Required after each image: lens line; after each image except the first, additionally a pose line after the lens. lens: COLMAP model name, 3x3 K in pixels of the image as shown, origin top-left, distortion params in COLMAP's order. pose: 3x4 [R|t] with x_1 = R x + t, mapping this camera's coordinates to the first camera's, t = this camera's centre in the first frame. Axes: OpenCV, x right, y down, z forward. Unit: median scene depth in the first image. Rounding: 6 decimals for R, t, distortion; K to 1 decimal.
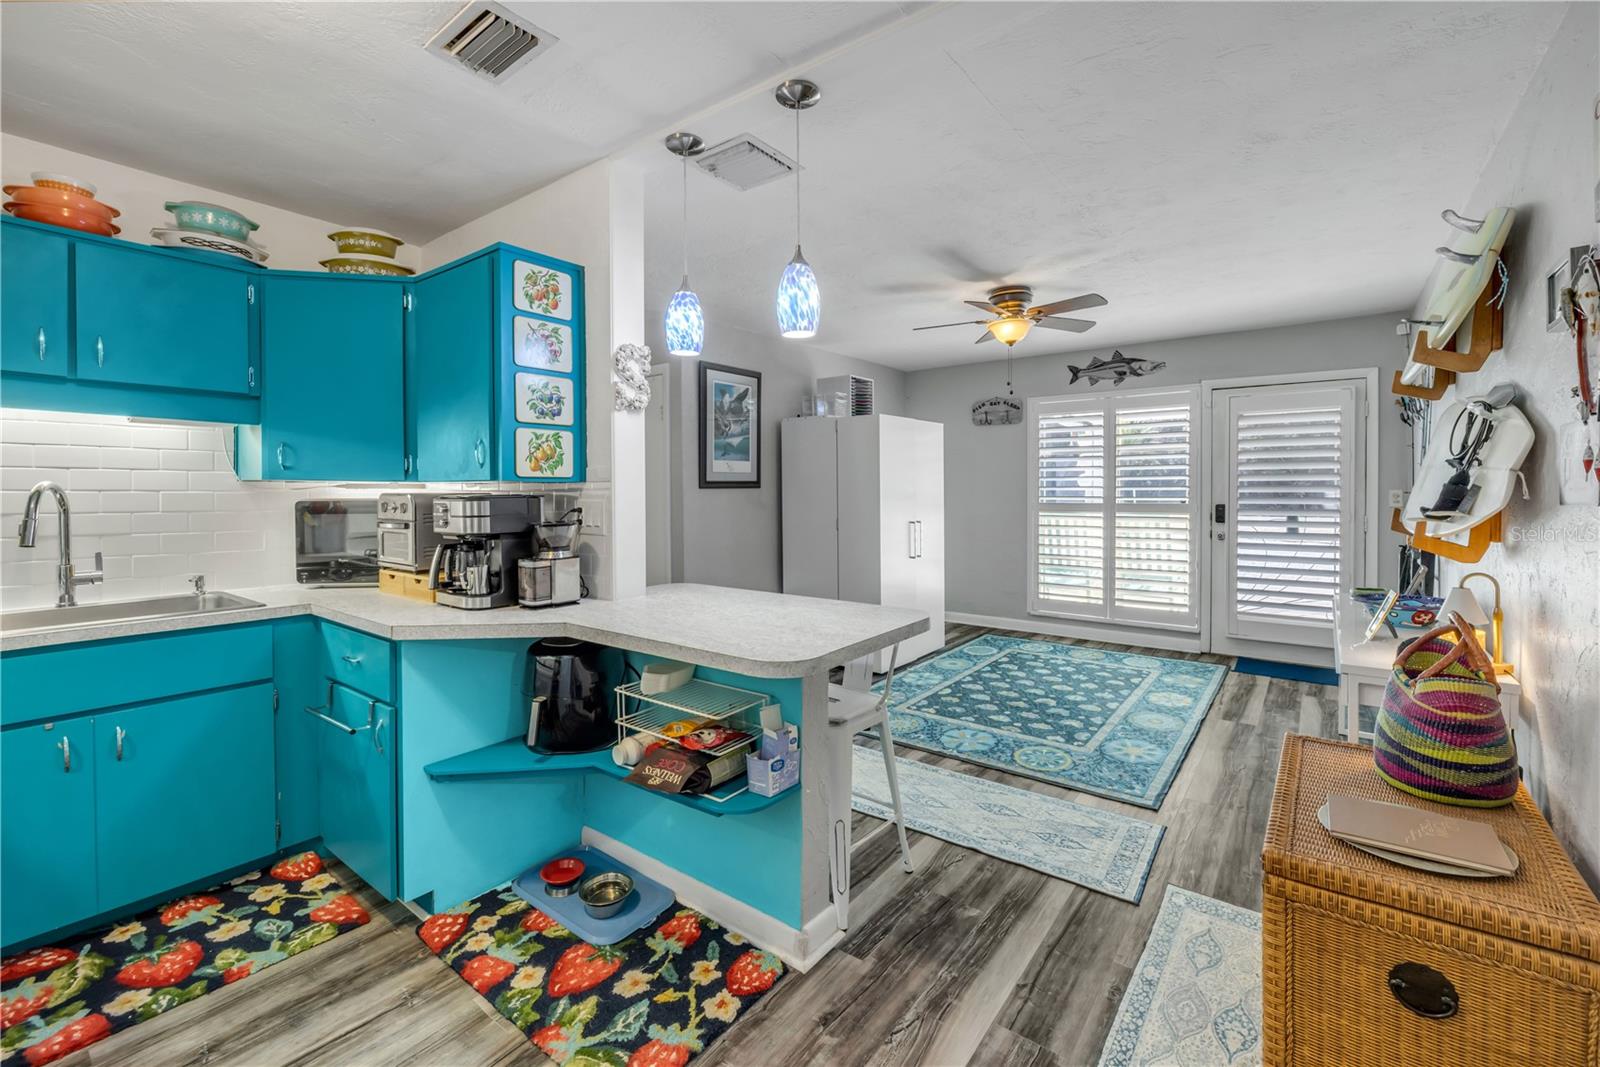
lens RADIAL K [[679.9, 0, 792.3], [0, 679.9, 506.6], [0, 0, 1]] dist [0.001411, 0.000043]
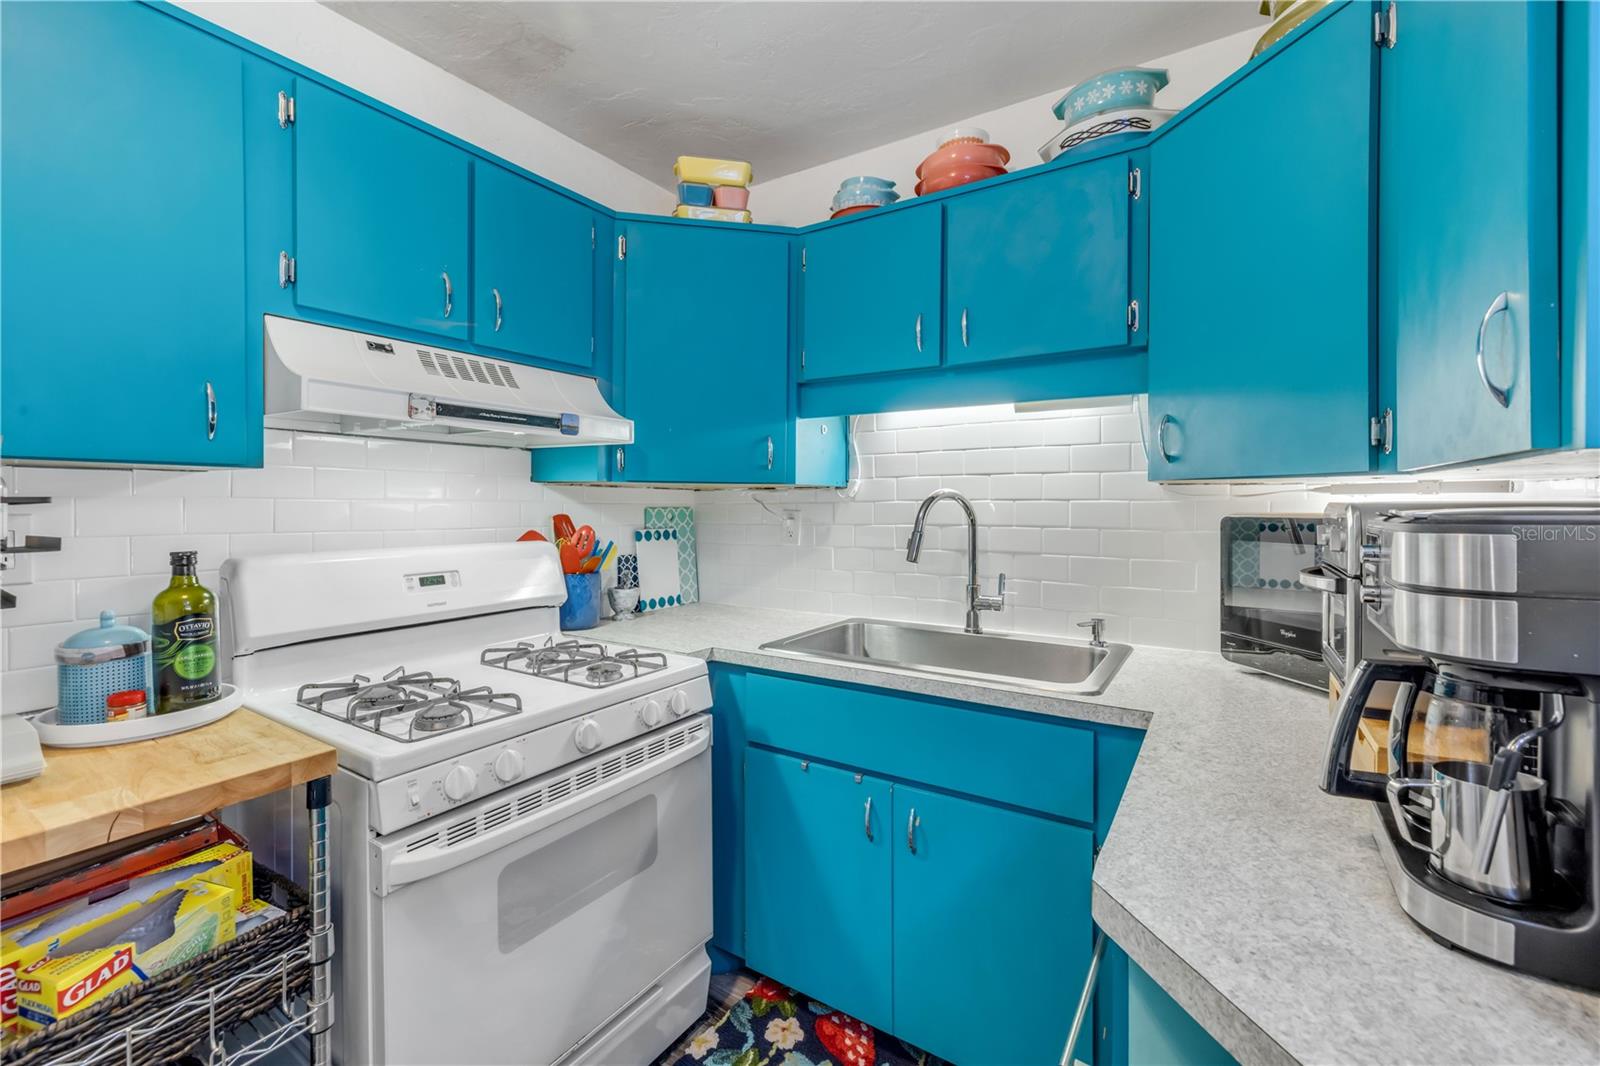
lens RADIAL K [[679.9, 0, 792.3], [0, 679.9, 506.1], [0, 0, 1]] dist [0.001411, 0.000043]
pose [[0.085541, 0.008418, -0.996299, -0.213049], [-0.022908, 0.999717, 0.006480, -0.014010], [0.996071, 0.022269, 0.085709, 0.680110]]
